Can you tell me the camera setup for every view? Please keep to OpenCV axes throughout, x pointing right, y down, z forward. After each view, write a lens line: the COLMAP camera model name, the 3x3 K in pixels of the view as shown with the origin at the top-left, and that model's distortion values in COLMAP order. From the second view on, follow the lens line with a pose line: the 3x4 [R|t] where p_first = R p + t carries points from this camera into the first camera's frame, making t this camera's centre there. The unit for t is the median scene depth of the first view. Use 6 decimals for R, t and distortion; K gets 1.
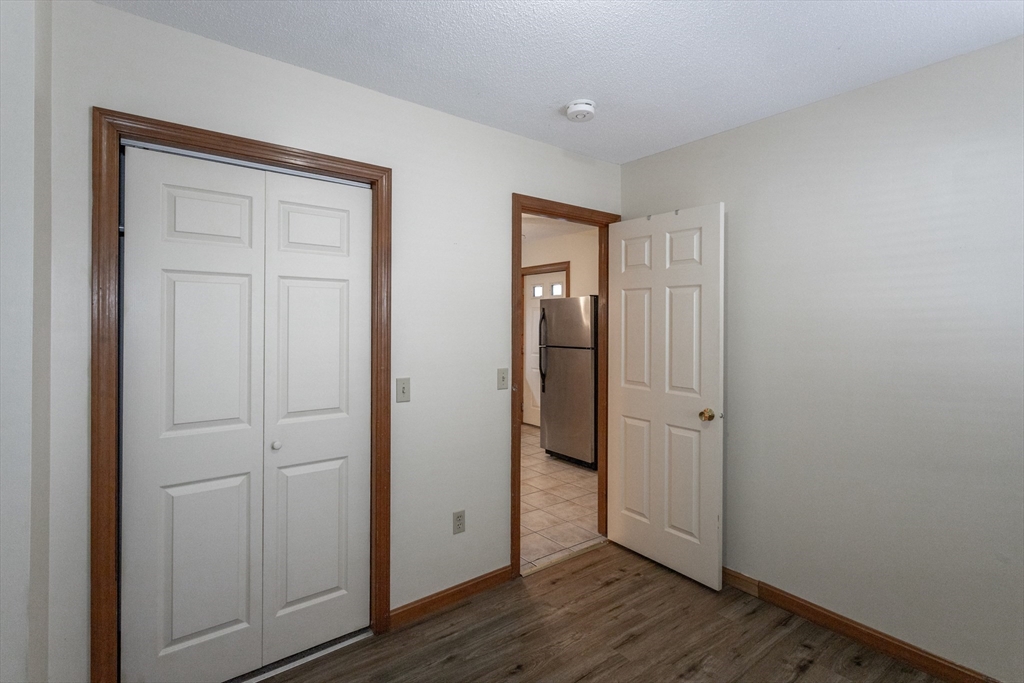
lens RADIAL K [[492.2, 0, 515.5], [0, 492.2, 321.9], [0, 0, 1]] dist [0.002490, 0.000439]
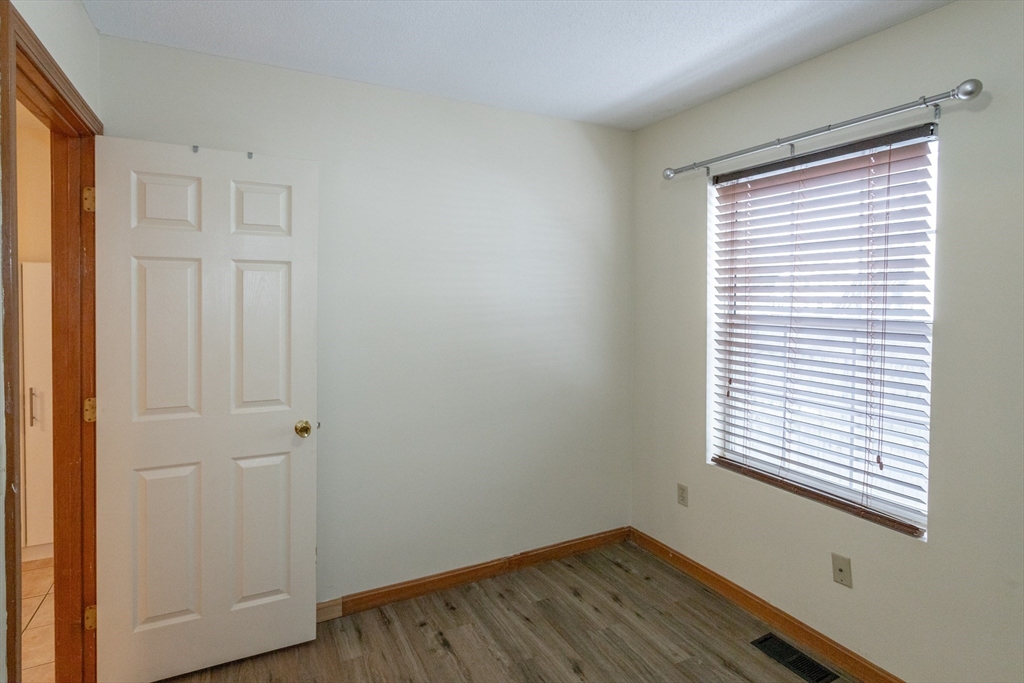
lens RADIAL K [[492.2, 0, 489.5], [0, 492.2, 311.3], [0, 0, 1]] dist [0.002490, 0.000439]
pose [[0.224087, -0.022822, 0.974302, -0.307530], [-0.000235, 0.999724, 0.023471, -0.017431], [-0.974569, -0.005488, 0.224020, 0.534796]]
